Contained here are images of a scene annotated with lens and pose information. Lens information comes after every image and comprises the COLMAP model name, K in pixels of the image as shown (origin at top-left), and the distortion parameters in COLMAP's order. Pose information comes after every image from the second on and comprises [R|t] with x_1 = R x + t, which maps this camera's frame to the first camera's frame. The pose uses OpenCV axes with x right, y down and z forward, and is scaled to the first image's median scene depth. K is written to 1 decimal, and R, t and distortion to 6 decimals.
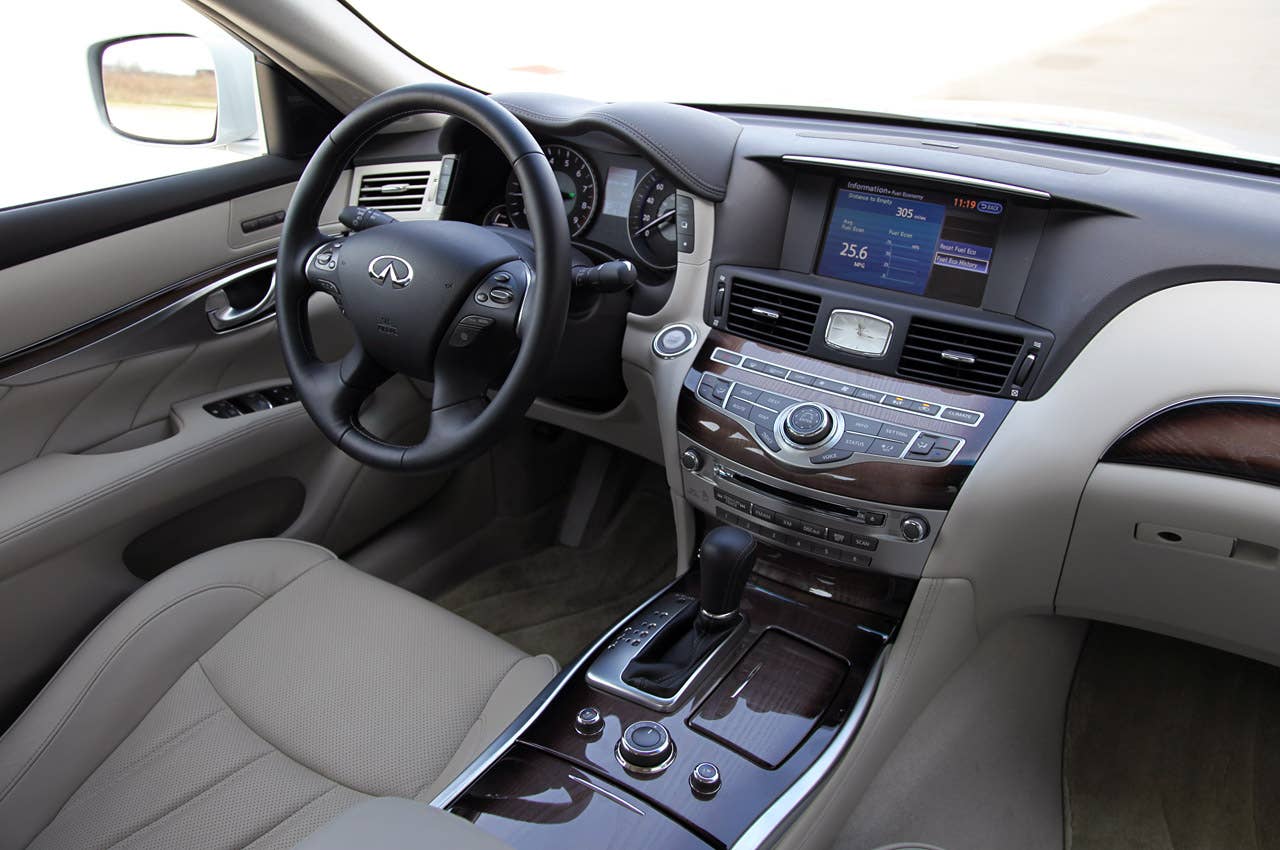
lens RADIAL K [[1060.0, 0, 632.6], [0, 1060.0, 382.5], [0, 0, 1]] dist [-0.067954, 0.078763]
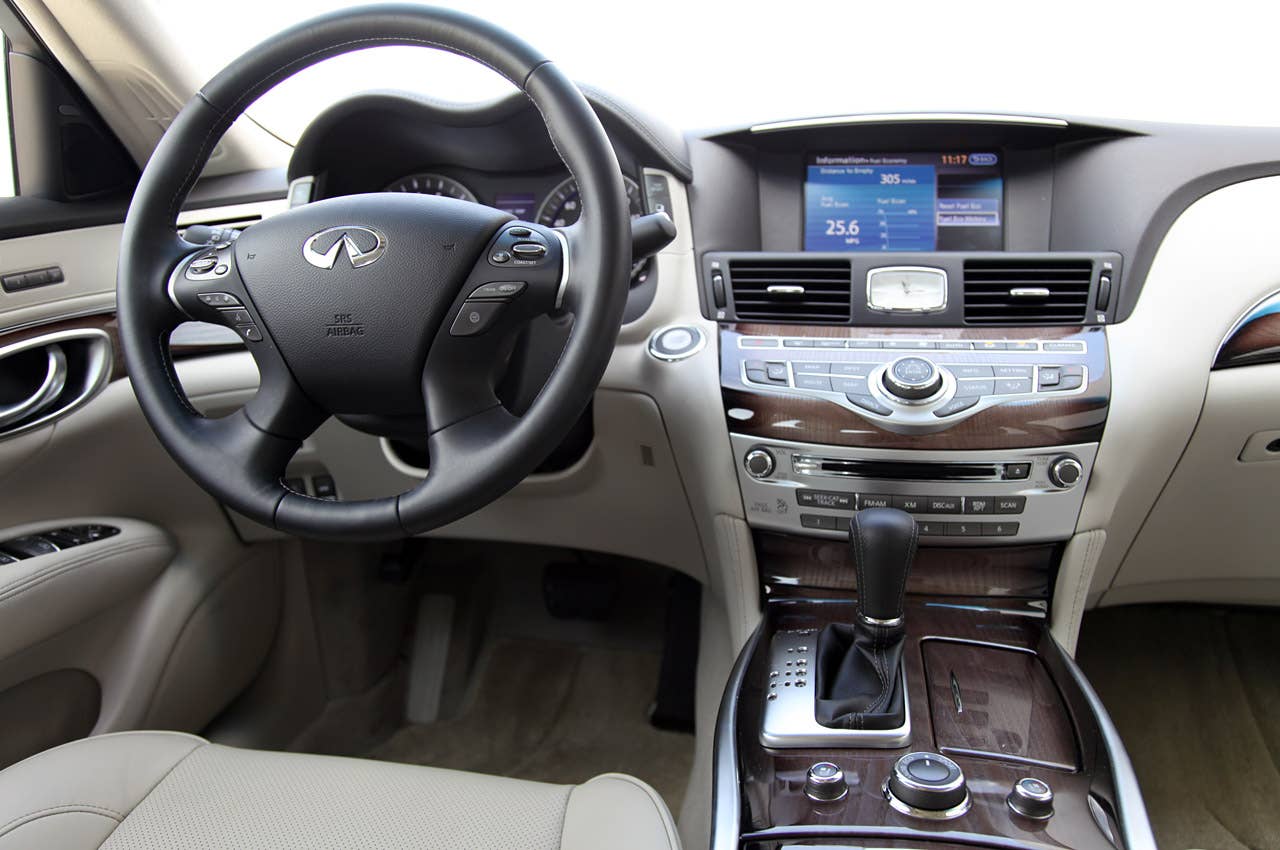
lens RADIAL K [[1060.0, 0, 642.2], [0, 1060.0, 418.2], [0, 0, 1]] dist [-0.067954, 0.078763]
pose [[0.916770, -0.109180, 0.384203, -0.314299], [0.181255, 0.970887, -0.156604, 0.144664], [-0.355919, 0.213209, 0.909870, 0.301182]]
